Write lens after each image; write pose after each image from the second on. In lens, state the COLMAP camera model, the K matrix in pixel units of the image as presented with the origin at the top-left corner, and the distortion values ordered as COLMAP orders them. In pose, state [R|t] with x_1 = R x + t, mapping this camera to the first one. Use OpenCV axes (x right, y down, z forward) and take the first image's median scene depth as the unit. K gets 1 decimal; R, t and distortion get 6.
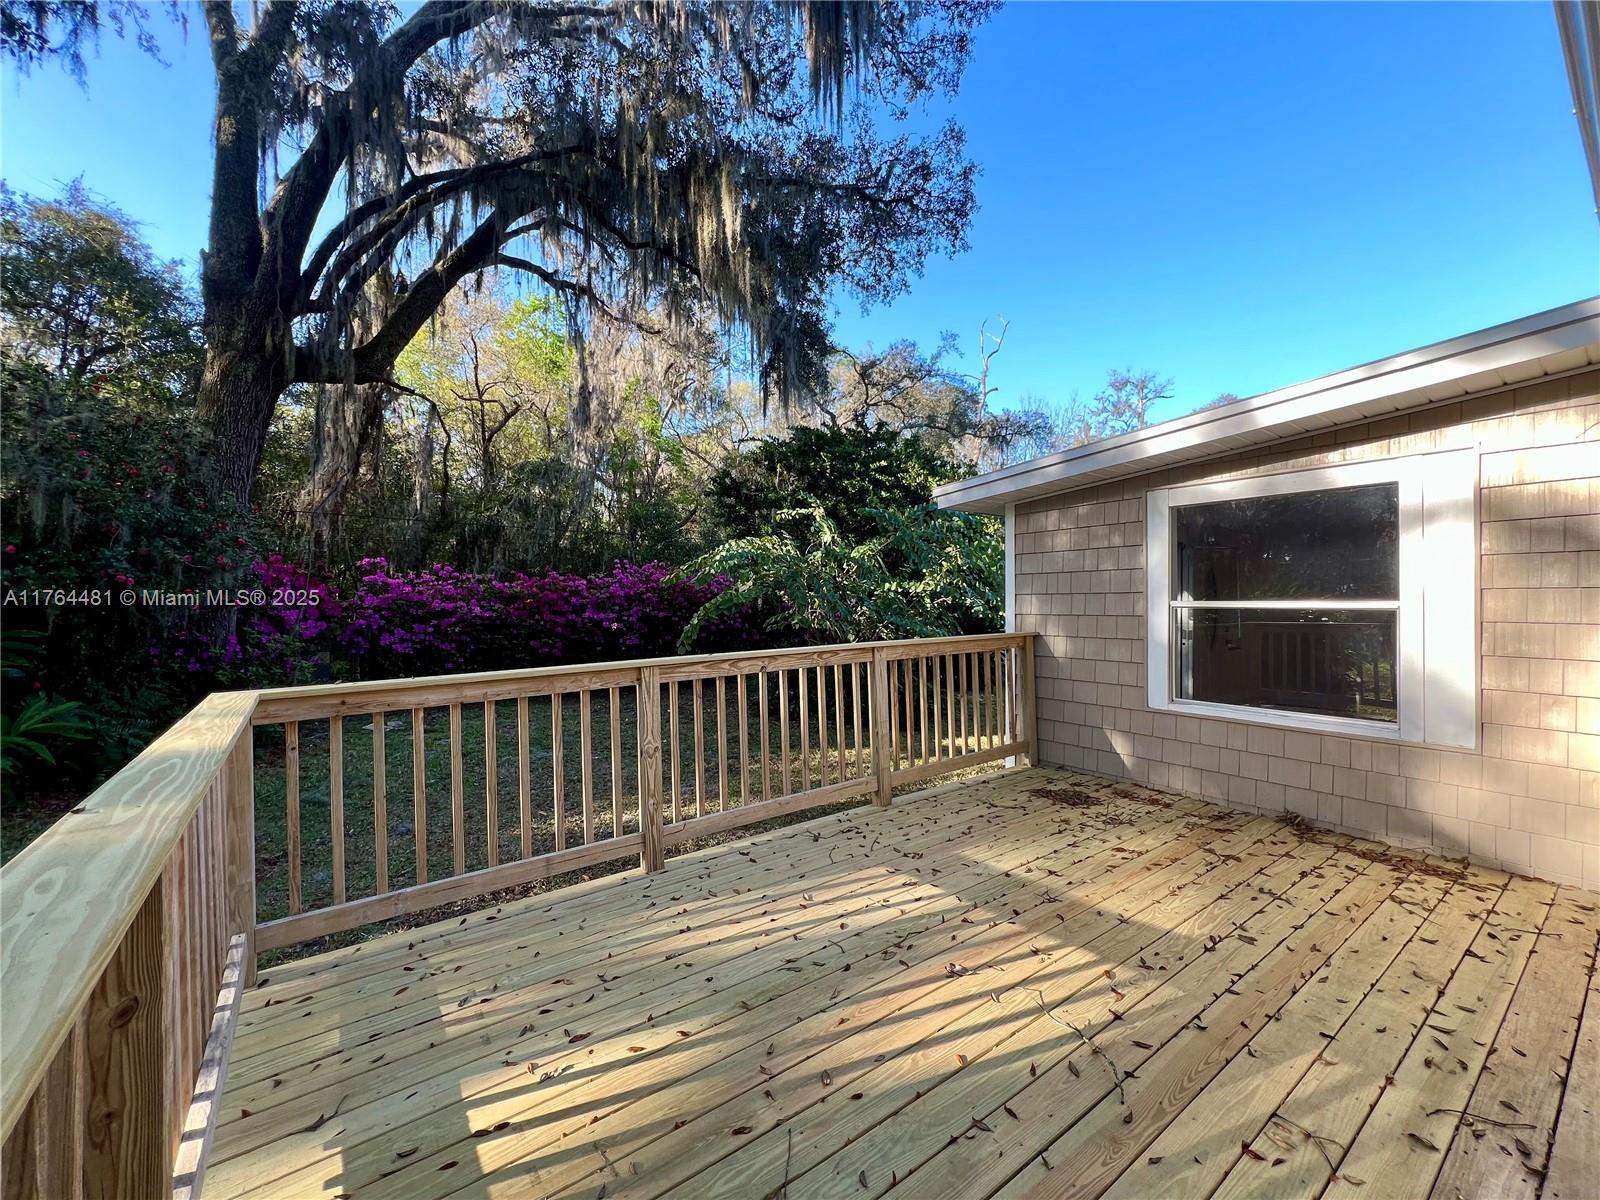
lens RADIAL K [[642.6, 0, 797.4], [0, 642.6, 598.8], [0, 0, 1]] dist [-0.001244, 0.000511]
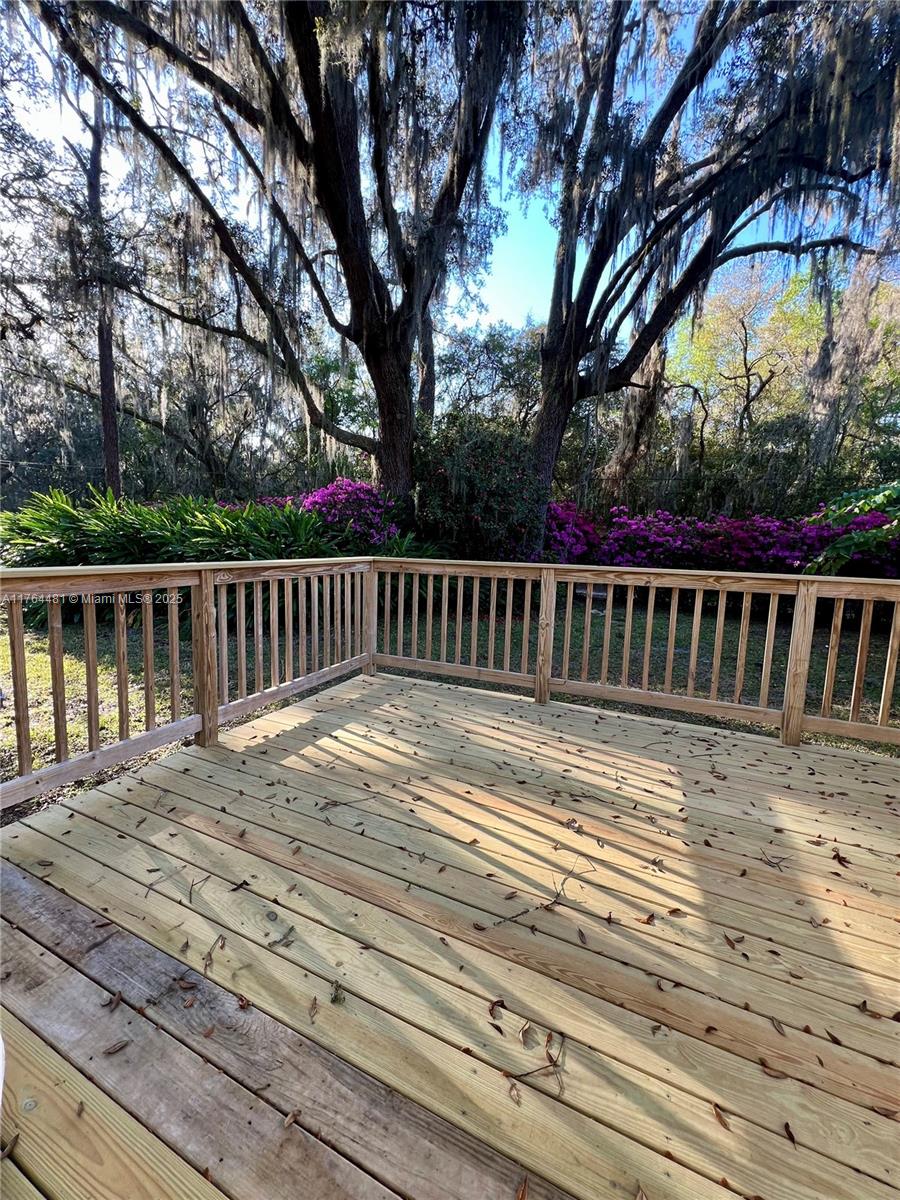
lens RADIAL K [[481.9, 0, 449.7], [0, 481.9, 598.9], [0, 0, 1]] dist [-0.001244, 0.000511]
pose [[0.485264, 0.139742, -0.863129, 0.706120], [-0.034951, 0.989457, 0.140545, 0.030515], [0.873669, -0.038035, 0.485032, 0.306853]]
